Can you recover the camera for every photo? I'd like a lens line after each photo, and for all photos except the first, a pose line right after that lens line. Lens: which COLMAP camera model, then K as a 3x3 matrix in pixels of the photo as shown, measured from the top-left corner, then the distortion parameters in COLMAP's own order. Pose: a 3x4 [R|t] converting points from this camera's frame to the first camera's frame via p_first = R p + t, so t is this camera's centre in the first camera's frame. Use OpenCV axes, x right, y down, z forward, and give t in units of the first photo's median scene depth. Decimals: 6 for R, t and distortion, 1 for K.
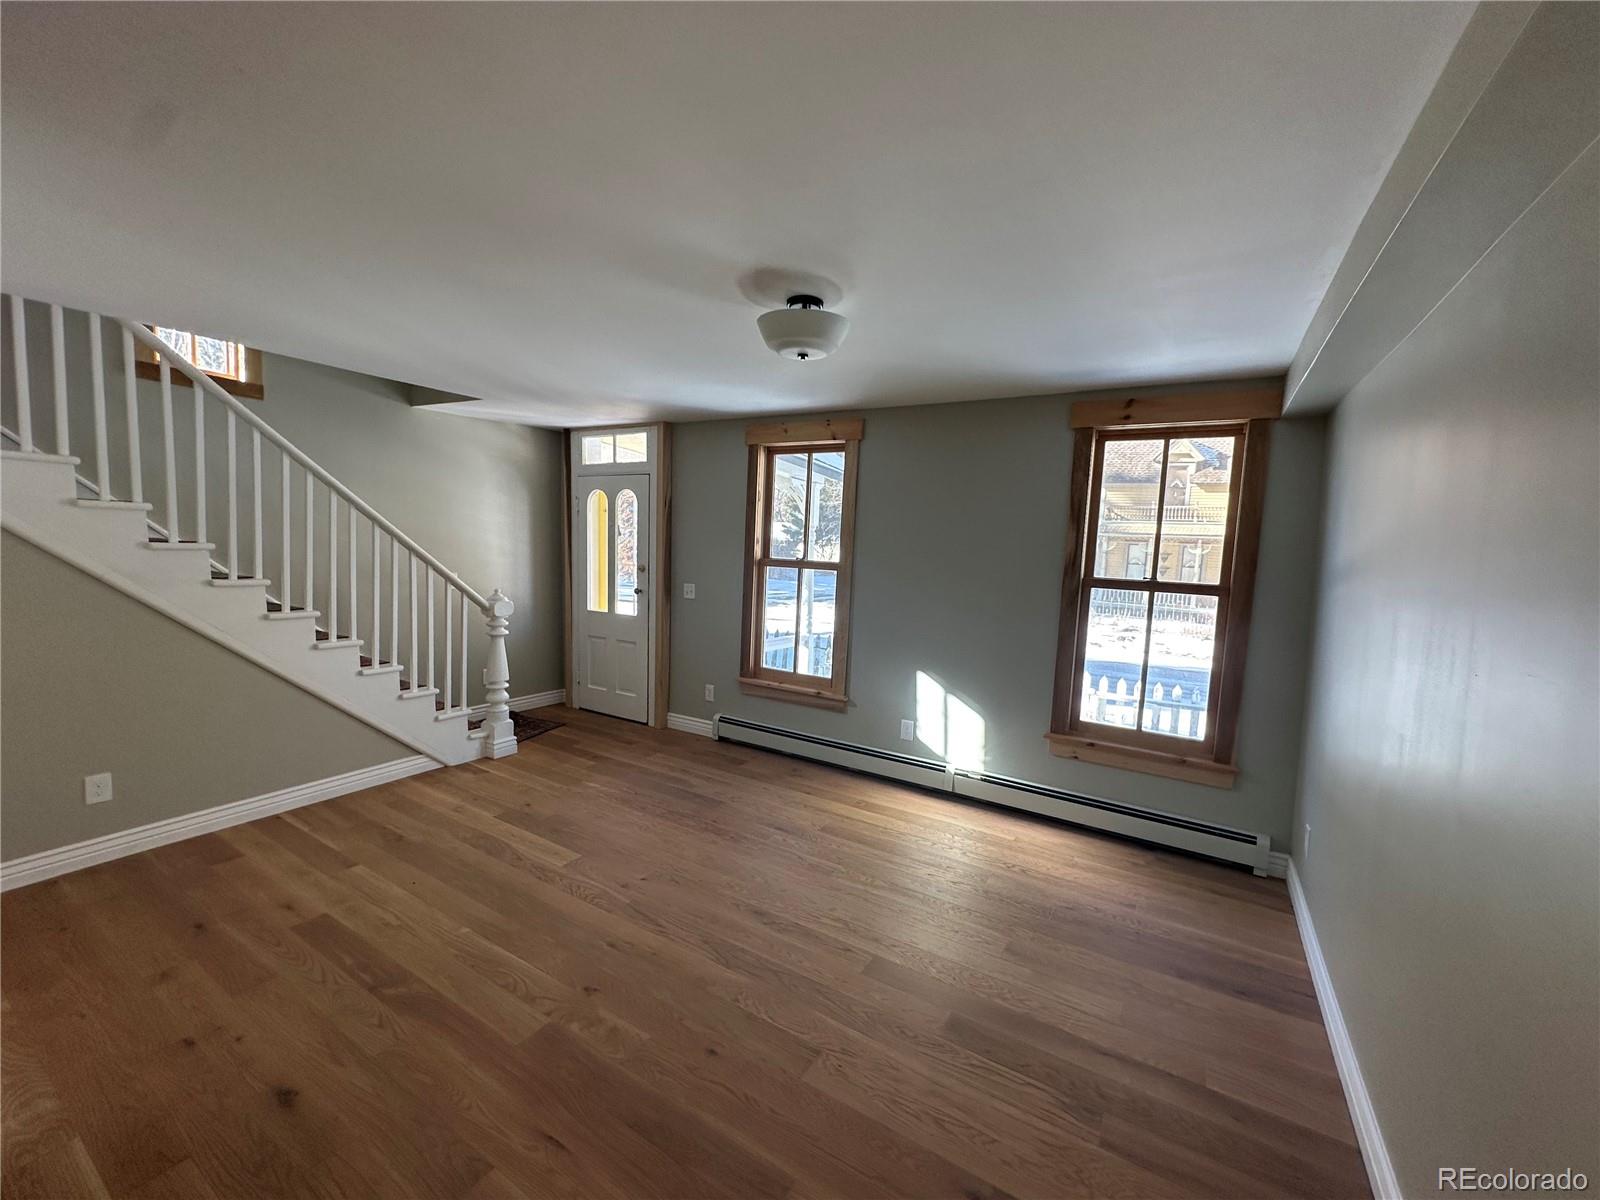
lens RADIAL K [[644.7, 0, 801.3], [0, 644.7, 602.4], [0, 0, 1]] dist [-0.000276, -0.000326]
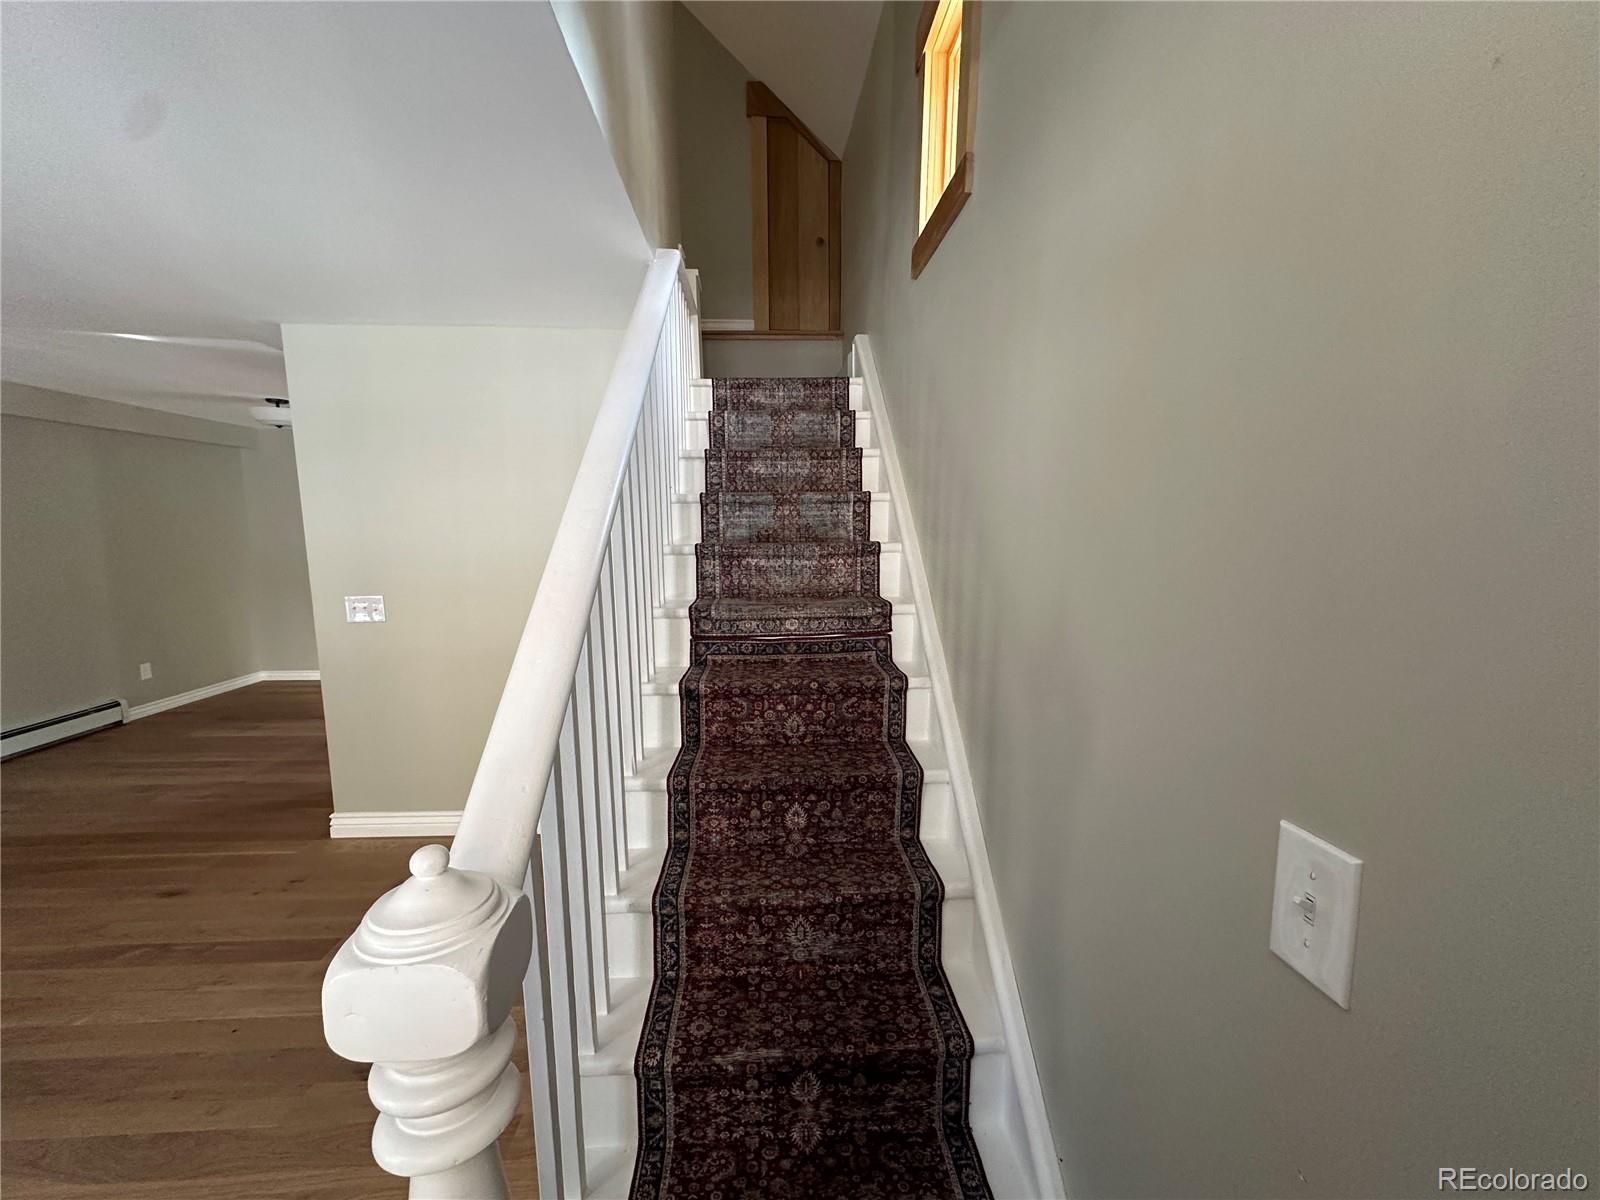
lens RADIAL K [[652.6, 0, 800.0], [0, 652.6, 603.7], [0, 0, 1]] dist [-0.001063, -0.000458]
pose [[-0.822941, 0.033694, -0.567126, -0.465162], [-0.073617, 0.983500, 0.165255, -0.111147], [0.563337, 0.177745, -0.806882, 1.176321]]
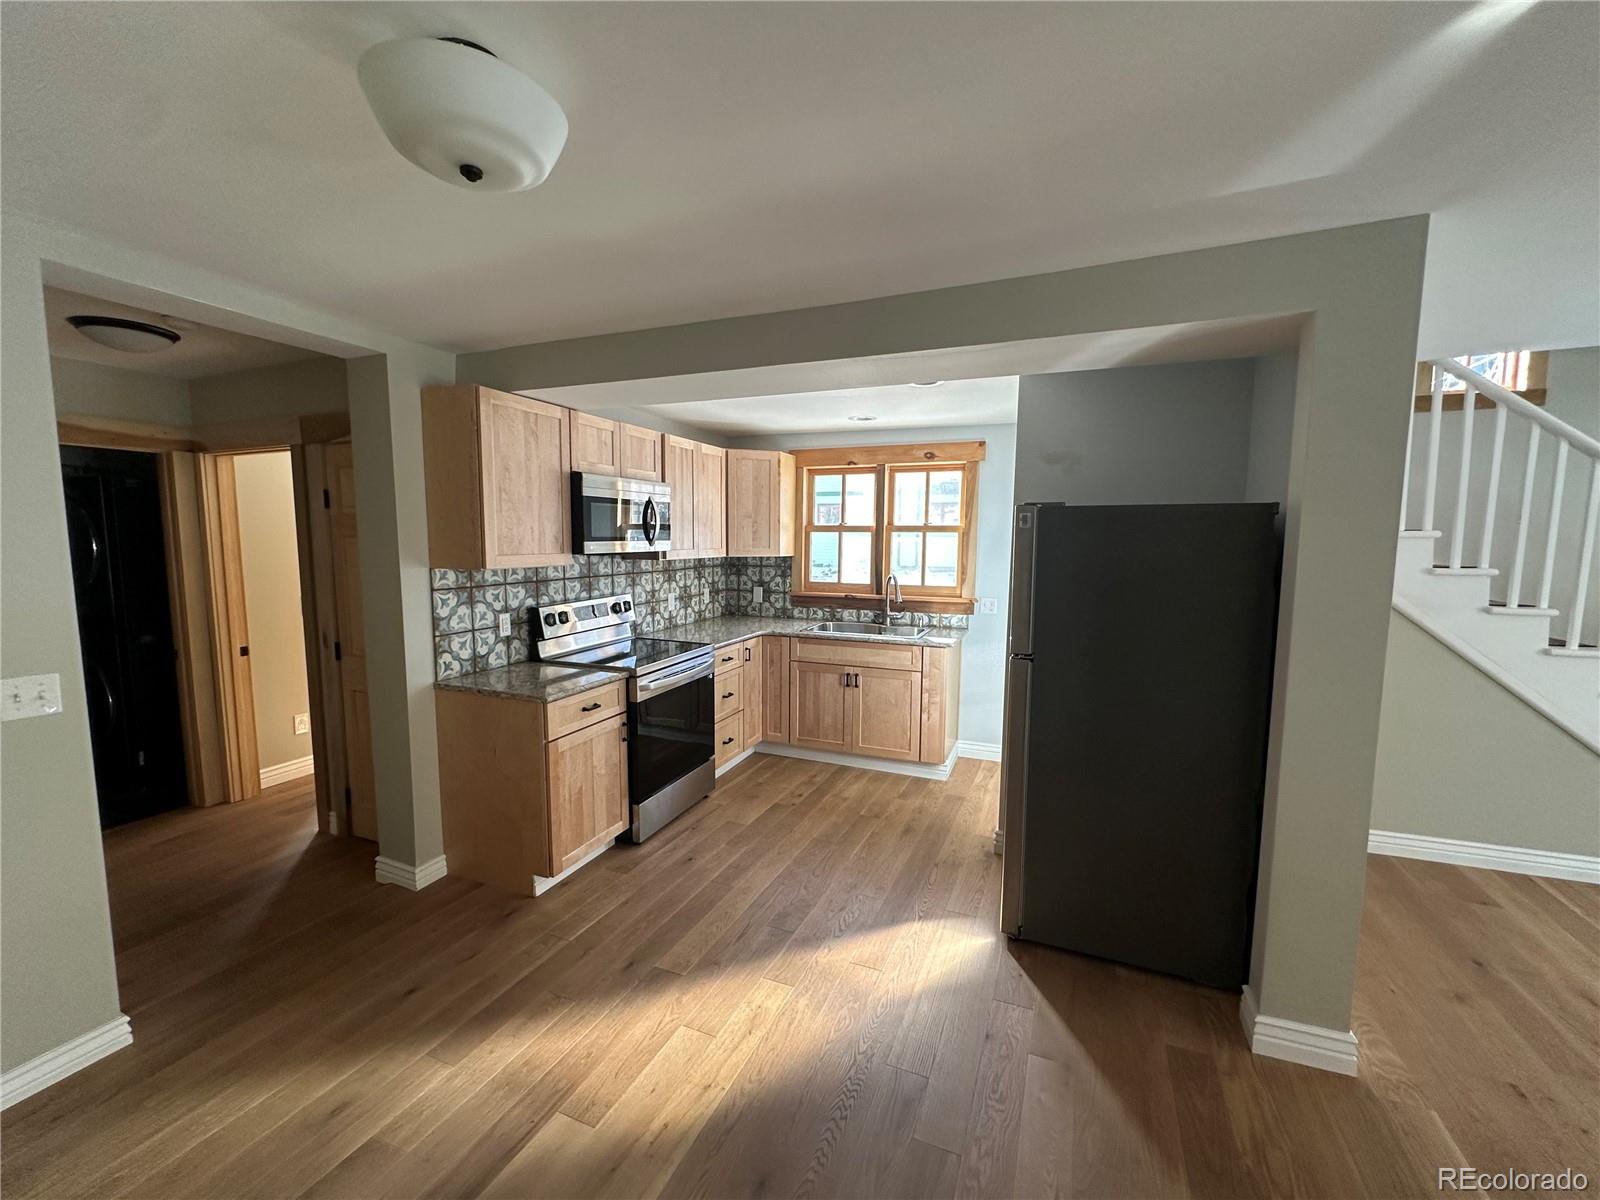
lens RADIAL K [[652.6, 0, 800.0], [0, 652.6, 603.7], [0, 0, 1]] dist [-0.001063, -0.000458]
pose [[0.146497, 0.053470, -0.987765, -0.079402], [-0.078227, 0.996037, 0.042316, -0.000706], [0.986113, 0.071071, 0.150100, -0.112778]]
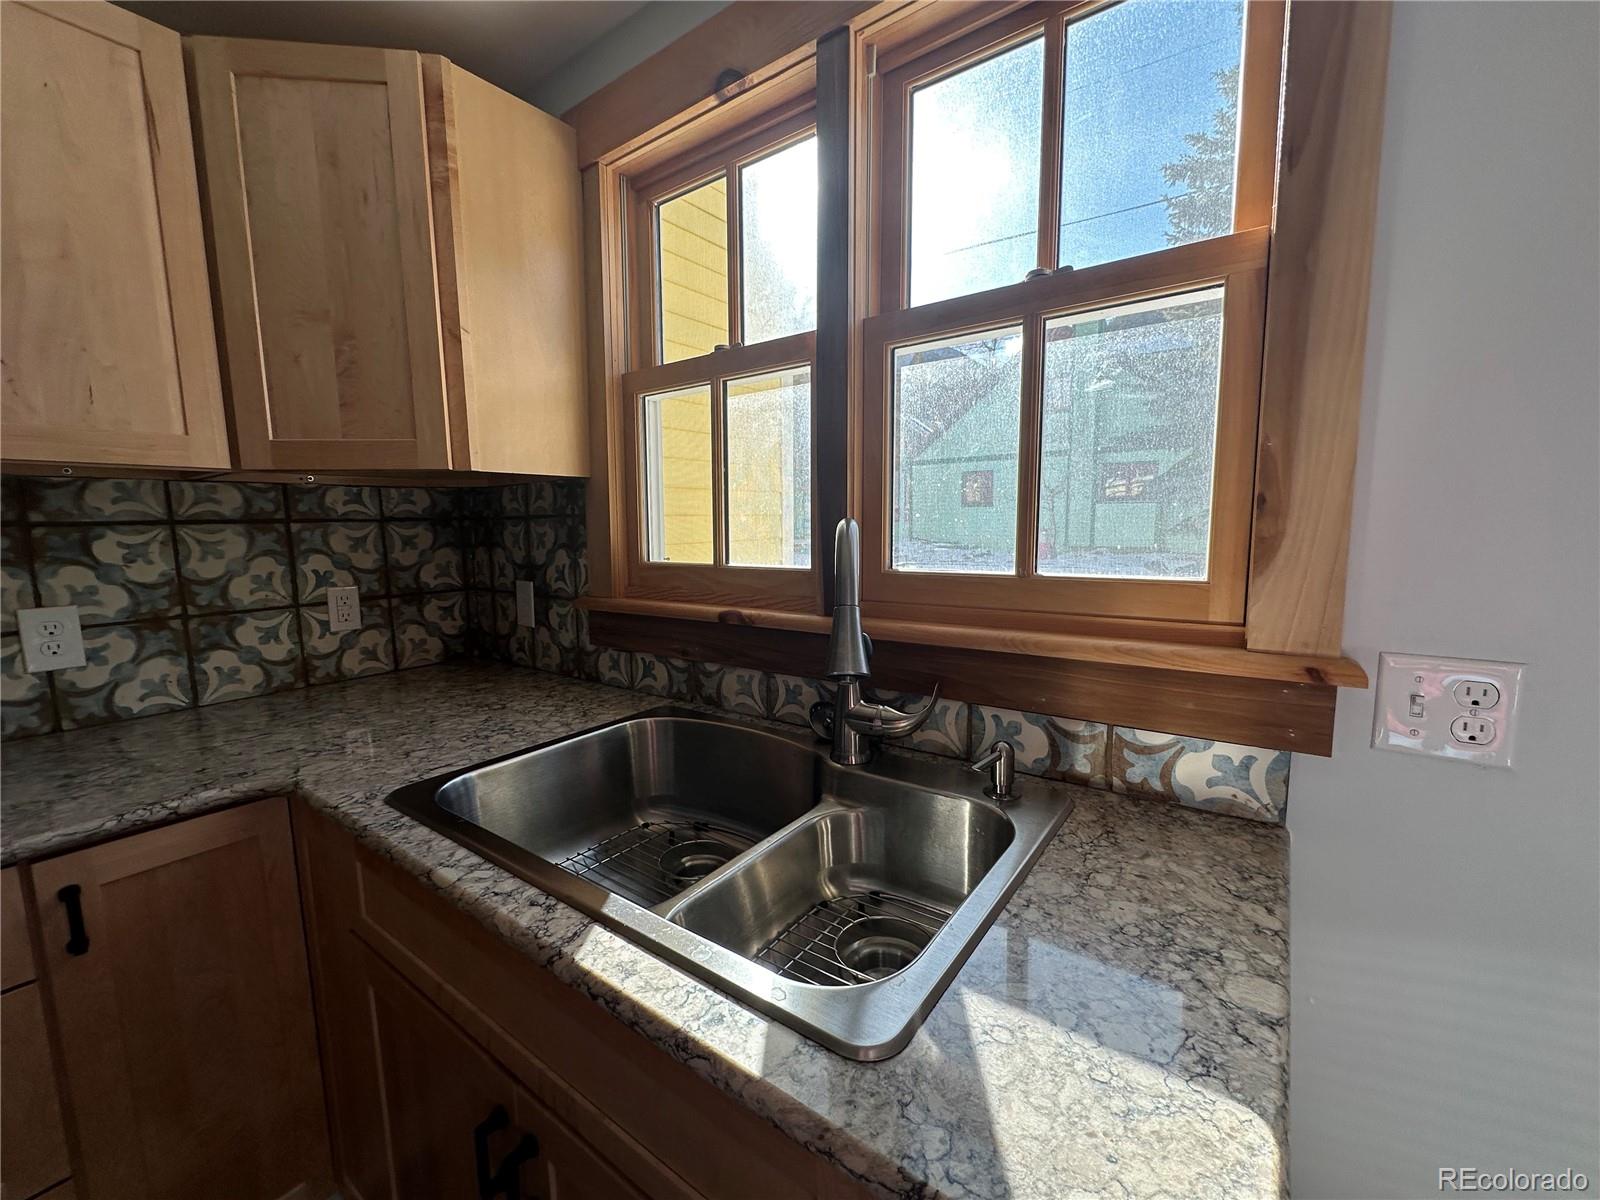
lens RADIAL K [[652.6, 0, 800.0], [0, 652.6, 603.7], [0, 0, 1]] dist [-0.001063, -0.000458]
pose [[-0.098082, 0.074803, -0.992363, -0.914893], [-0.069614, 0.994213, 0.081823, -0.005495], [0.992741, 0.077108, -0.092307, 0.203037]]
